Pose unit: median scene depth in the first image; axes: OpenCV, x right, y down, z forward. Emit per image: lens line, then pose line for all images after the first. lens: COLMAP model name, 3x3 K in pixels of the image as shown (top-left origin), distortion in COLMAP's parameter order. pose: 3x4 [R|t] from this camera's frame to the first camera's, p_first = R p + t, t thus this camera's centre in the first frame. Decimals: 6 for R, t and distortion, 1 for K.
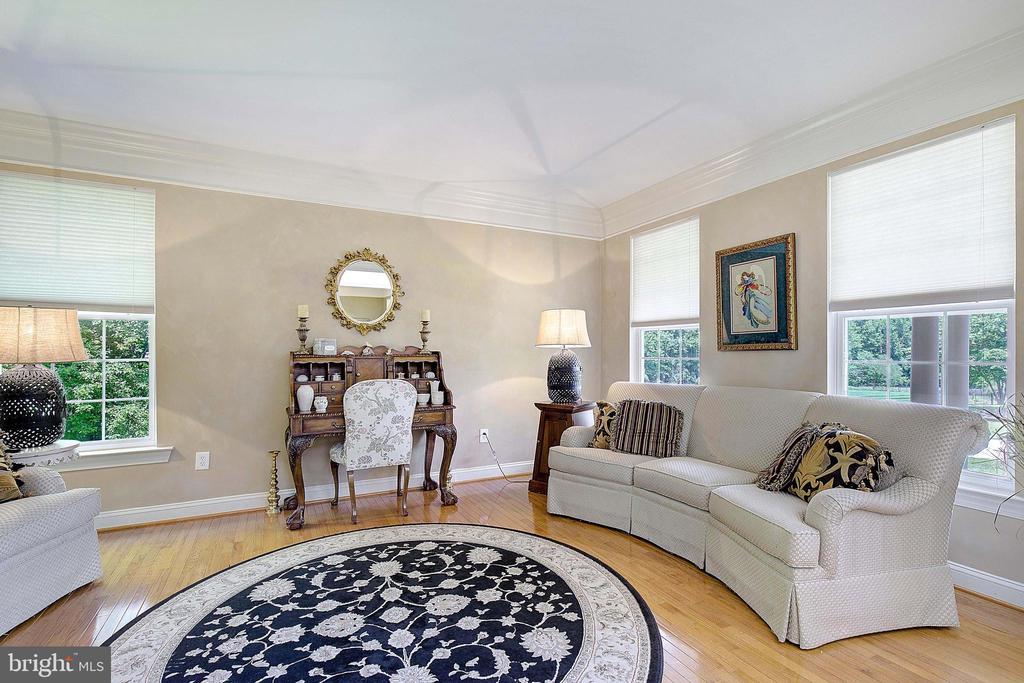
lens RADIAL K [[489.6, 0, 529.3], [0, 489.6, 346.4], [0, 0, 1]] dist [-0.001033, -0.000856]
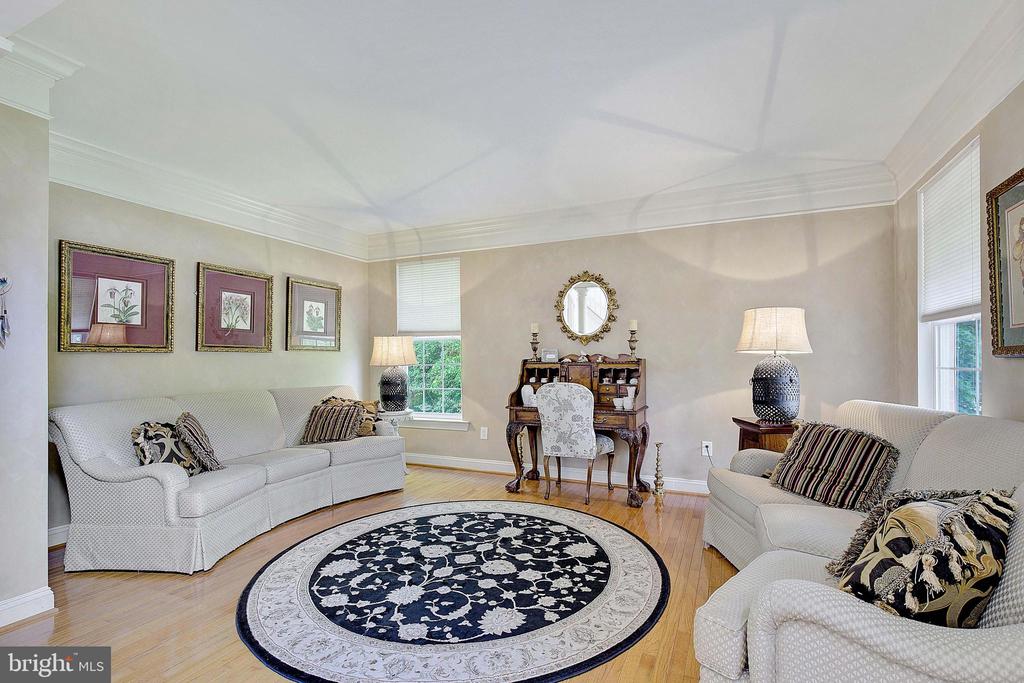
lens RADIAL K [[471.9, 0, 520.6], [0, 471.9, 349.5], [0, 0, 1]] dist [0.001836, -0.000227]
pose [[0.613003, -0.017359, -0.789890, 0.625996], [0.012231, 0.999847, -0.012481, -0.000631], [0.789986, -0.002010, 0.613122, 0.250829]]
